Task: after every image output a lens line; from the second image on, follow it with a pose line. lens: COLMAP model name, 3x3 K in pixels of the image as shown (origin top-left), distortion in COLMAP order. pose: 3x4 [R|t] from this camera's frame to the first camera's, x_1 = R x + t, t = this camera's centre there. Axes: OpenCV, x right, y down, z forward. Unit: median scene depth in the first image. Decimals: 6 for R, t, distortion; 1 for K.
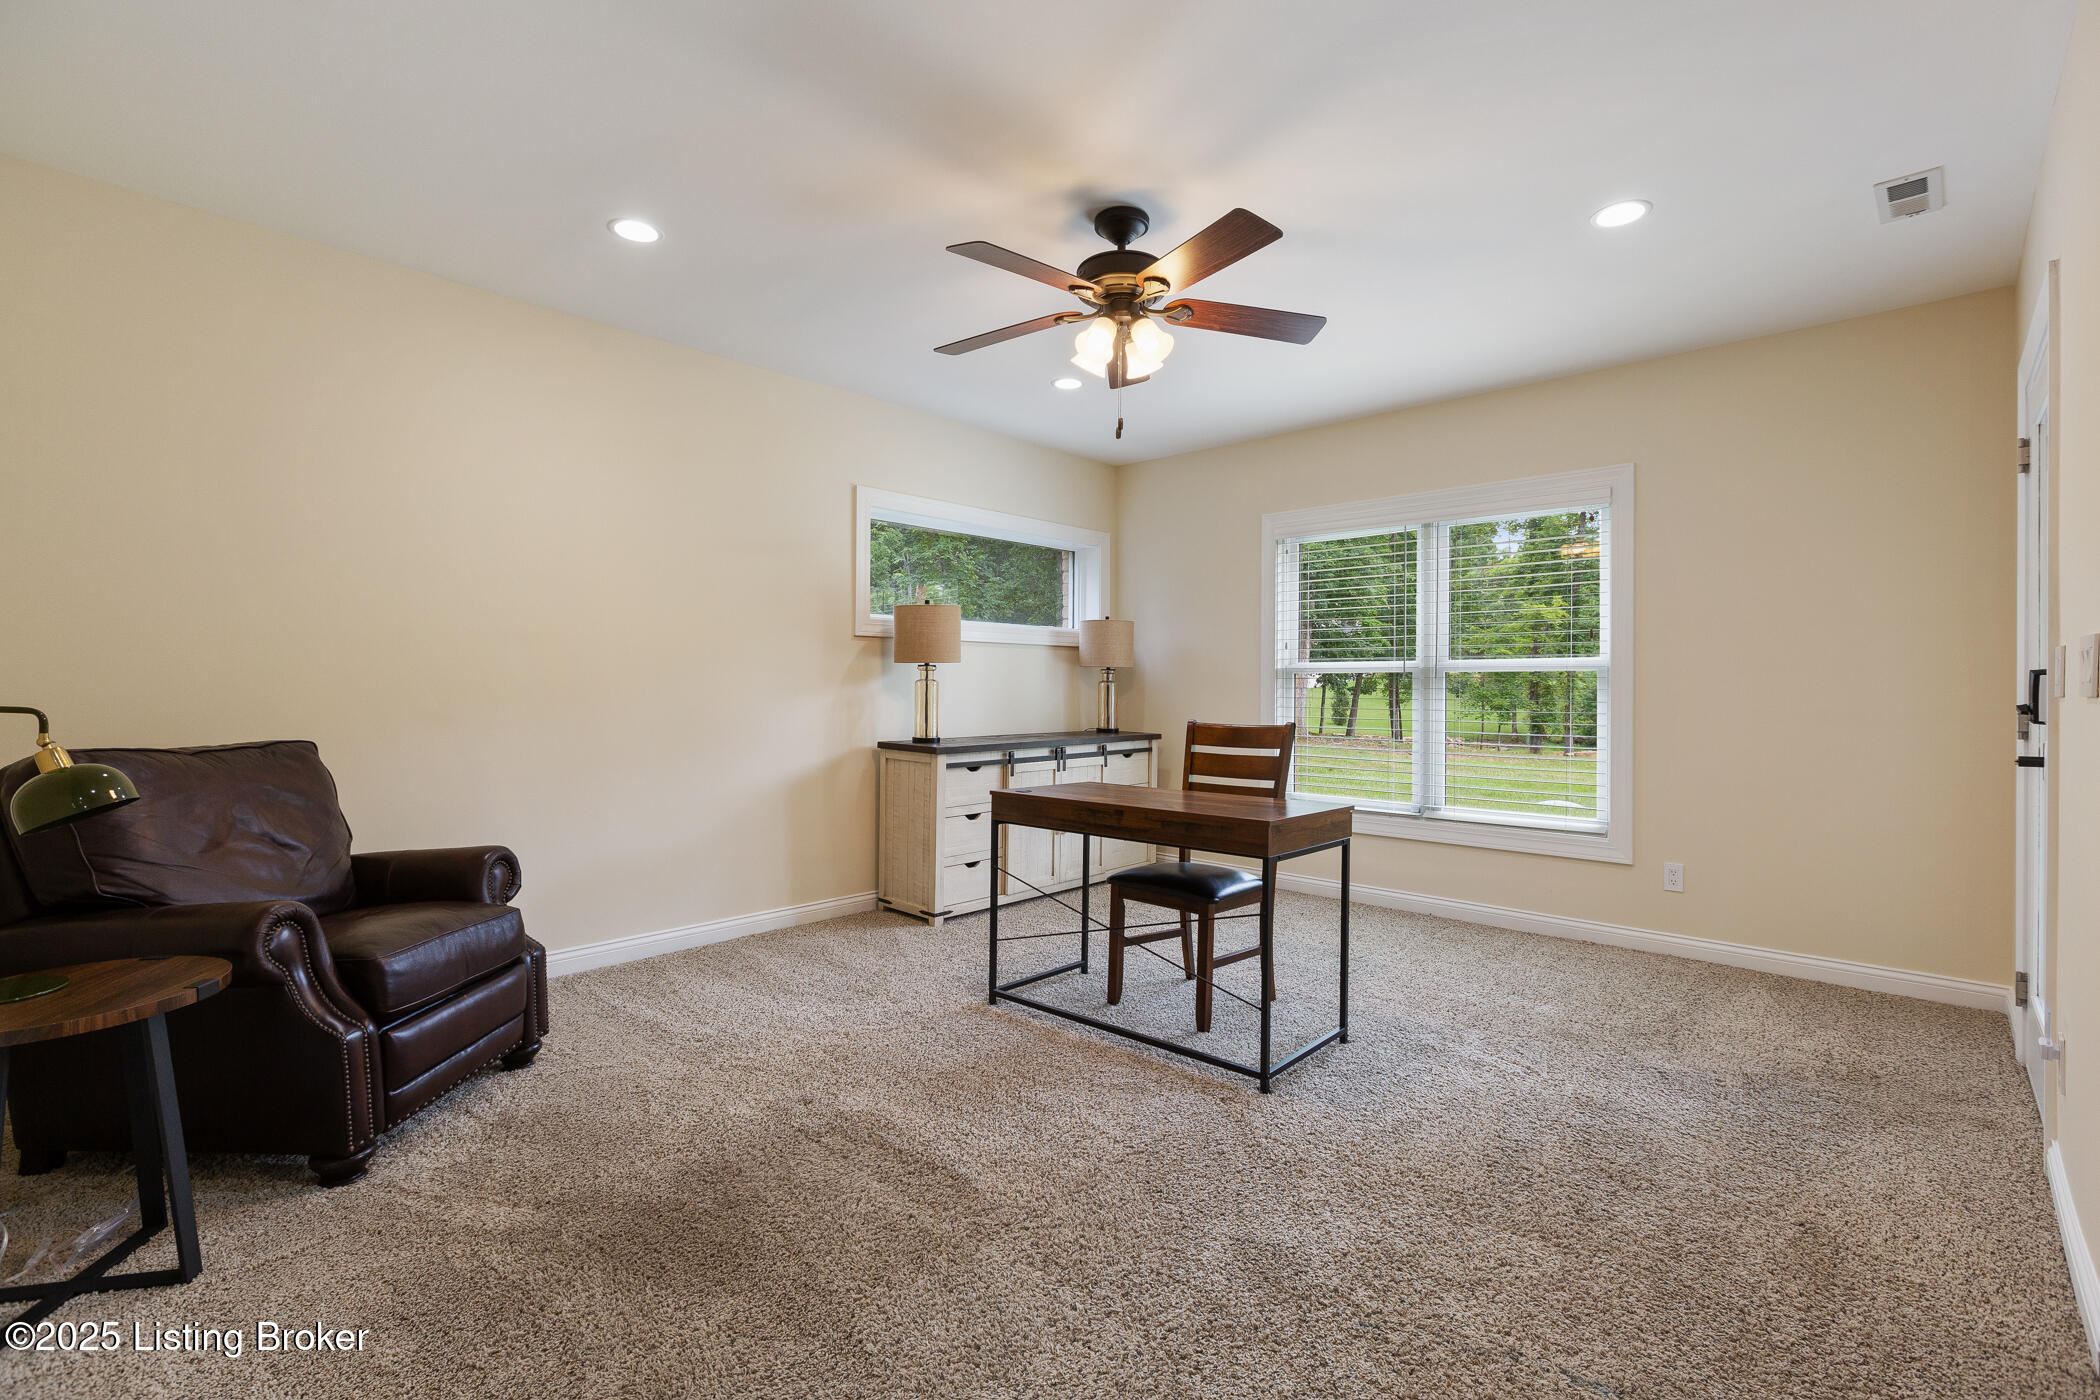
lens RADIAL K [[944.3, 0, 1057.2], [0, 944.3, 690.3], [0, 0, 1]] dist [0.003171, -0.000175]
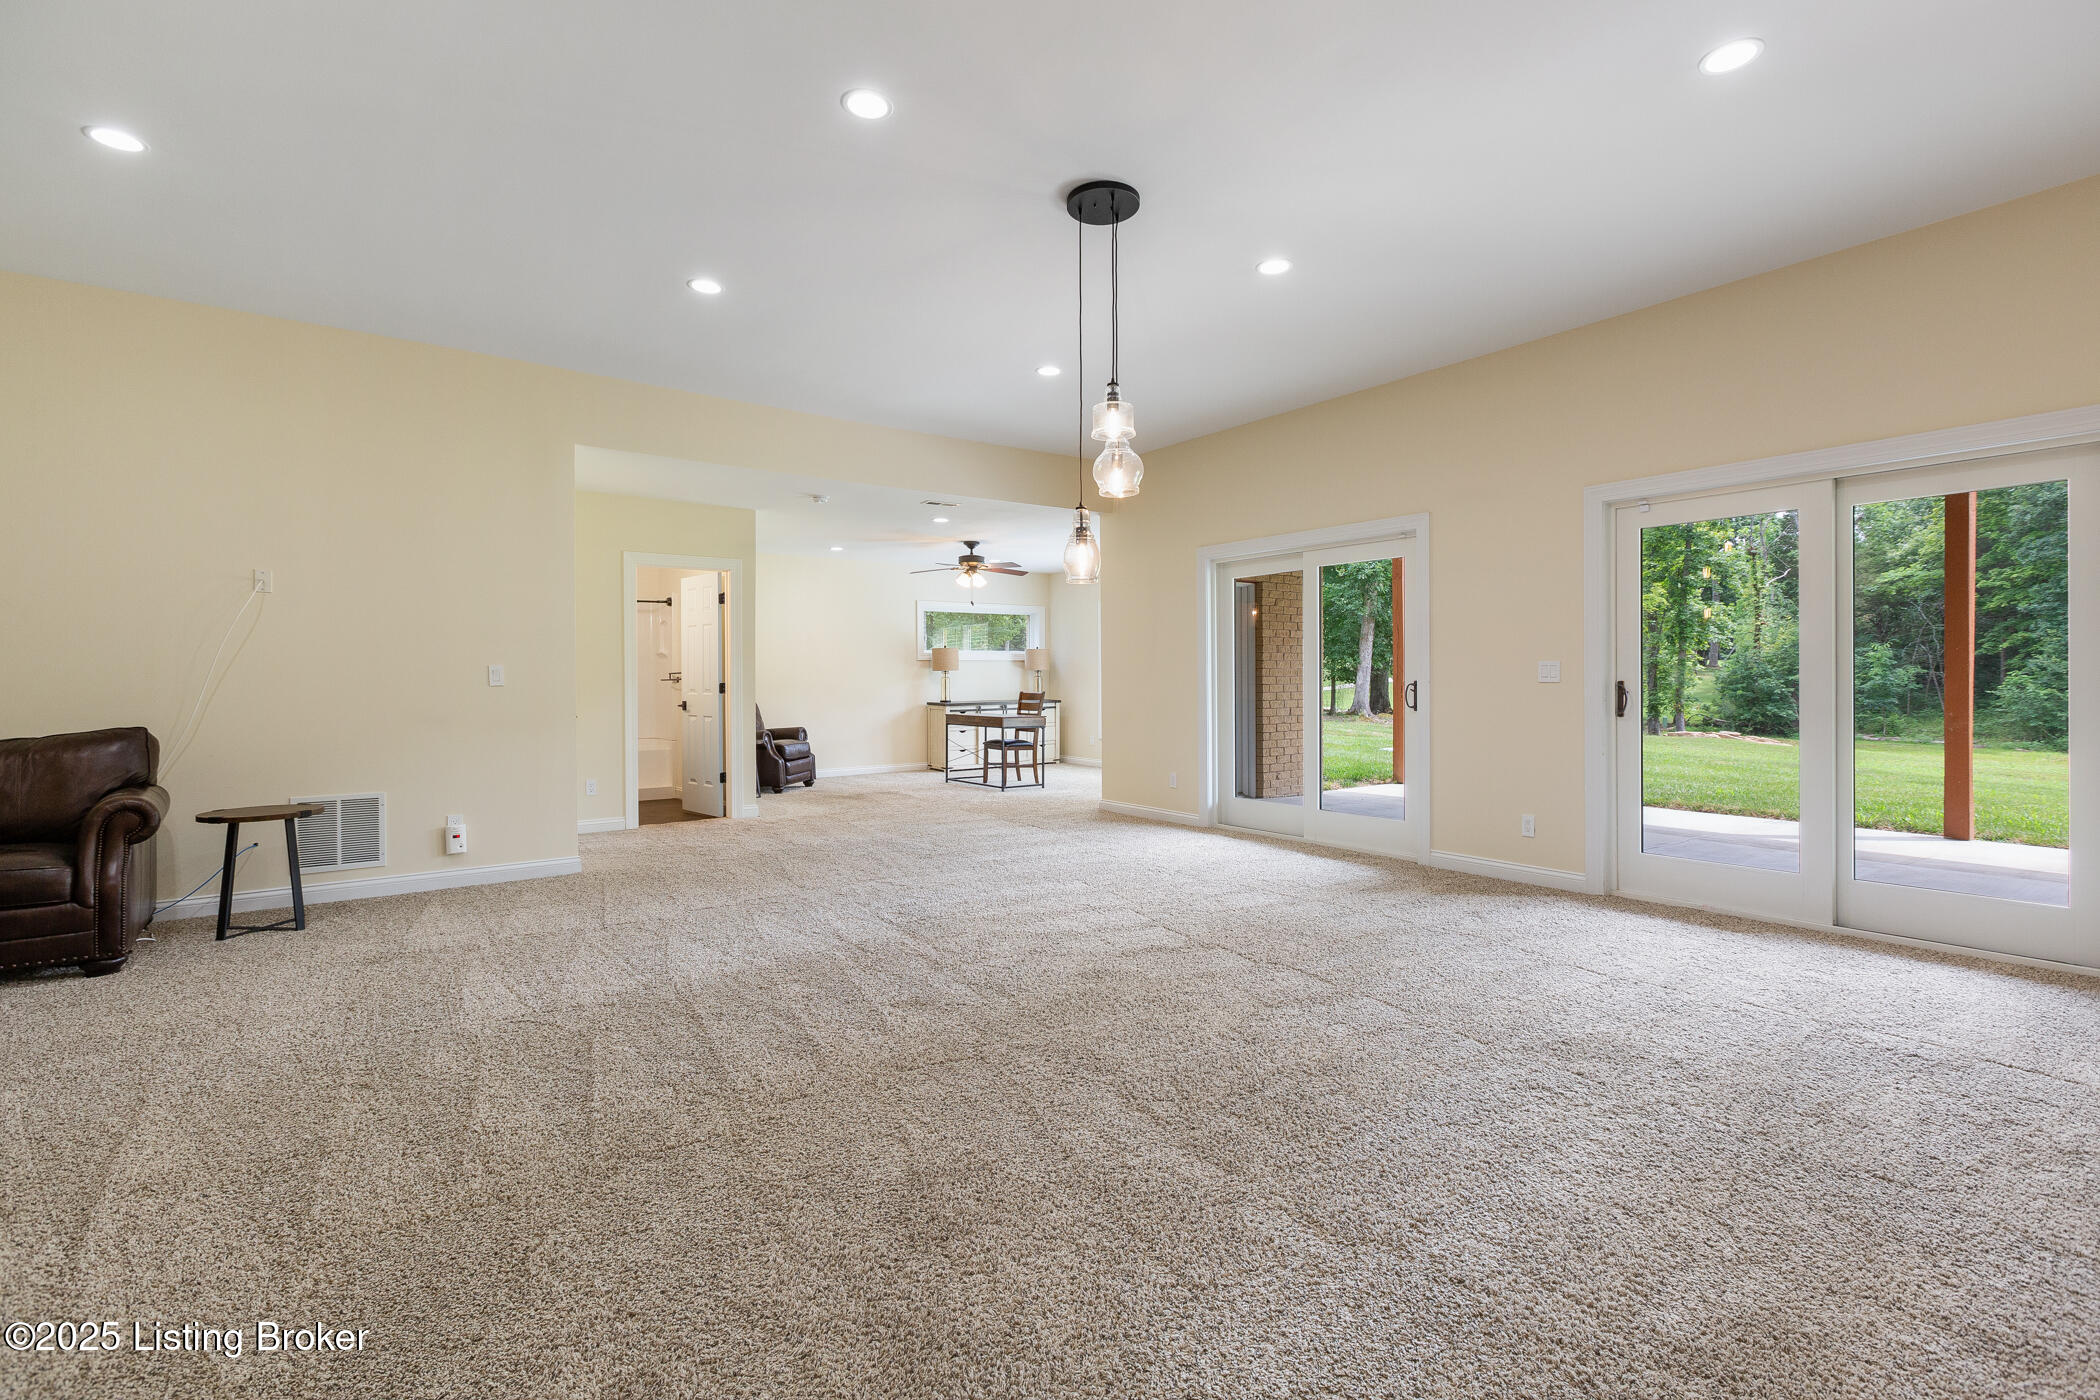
lens RADIAL K [[944.3, 0, 1057.2], [0, 944.3, 690.3], [0, 0, 1]] dist [0.003171, -0.000175]
pose [[0.984291, -0.004759, -0.176487, 0.988476], [0.007128, 0.999893, 0.012795, -0.011059], [0.176407, -0.013852, 0.984220, -2.357984]]
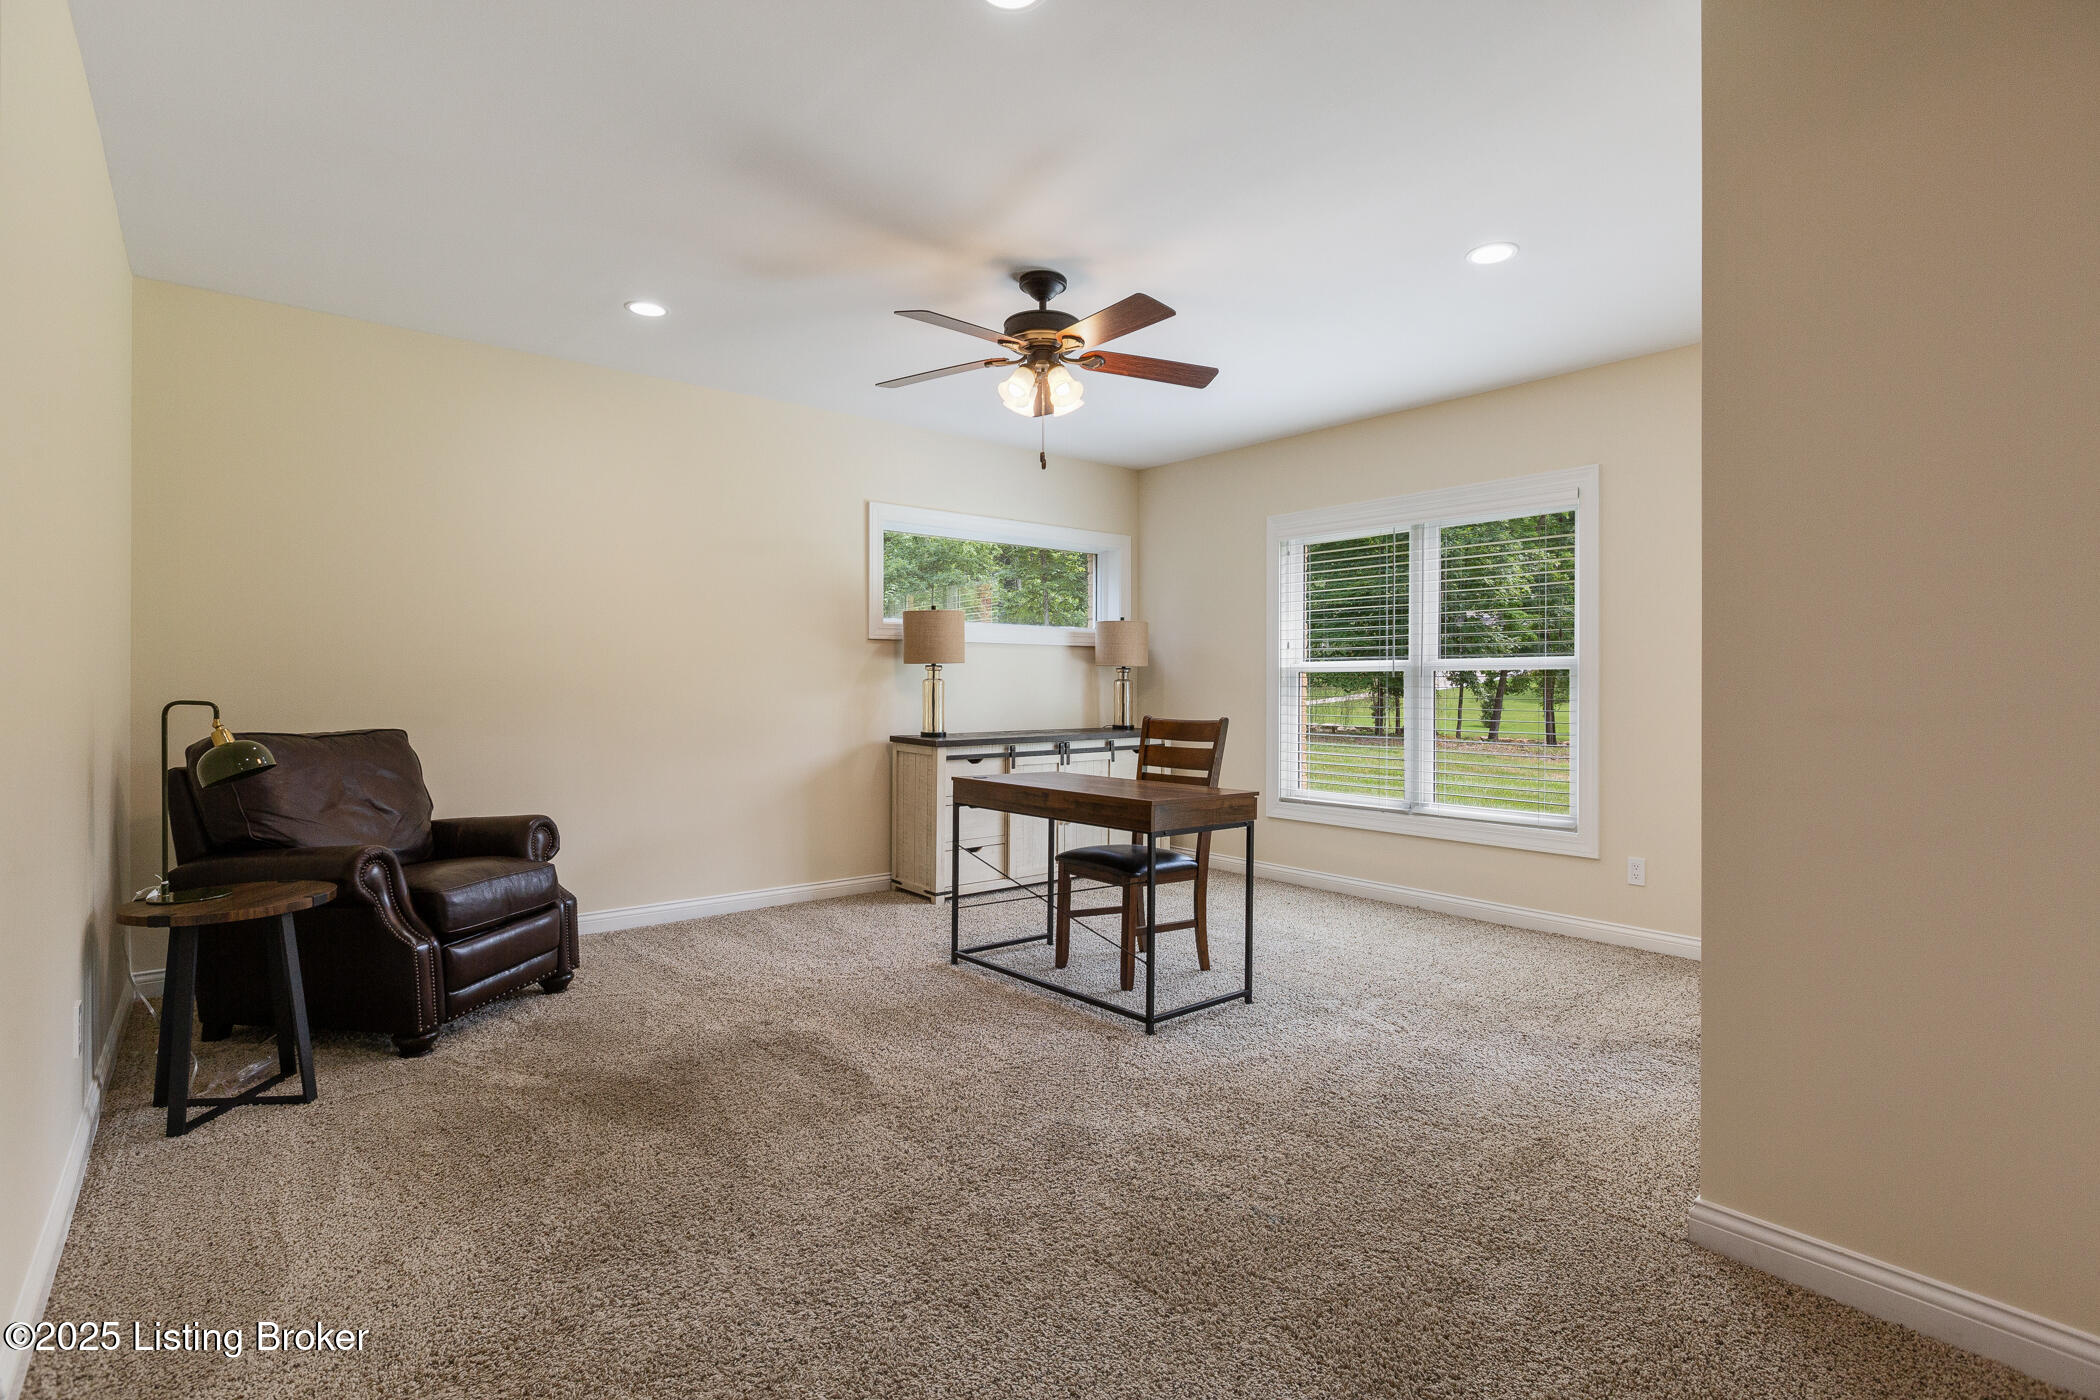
lens RADIAL K [[1013.0, 0, 1056.5], [0, 1013.0, 692.7], [0, 0, 1]] dist [-0.000713, 0.001146]
pose [[0.992552, 0.000016, -0.121823, 0.236217], [0.000472, 0.999992, 0.003972, -0.000034], [0.121822, -0.004000, 0.992544, -0.228694]]
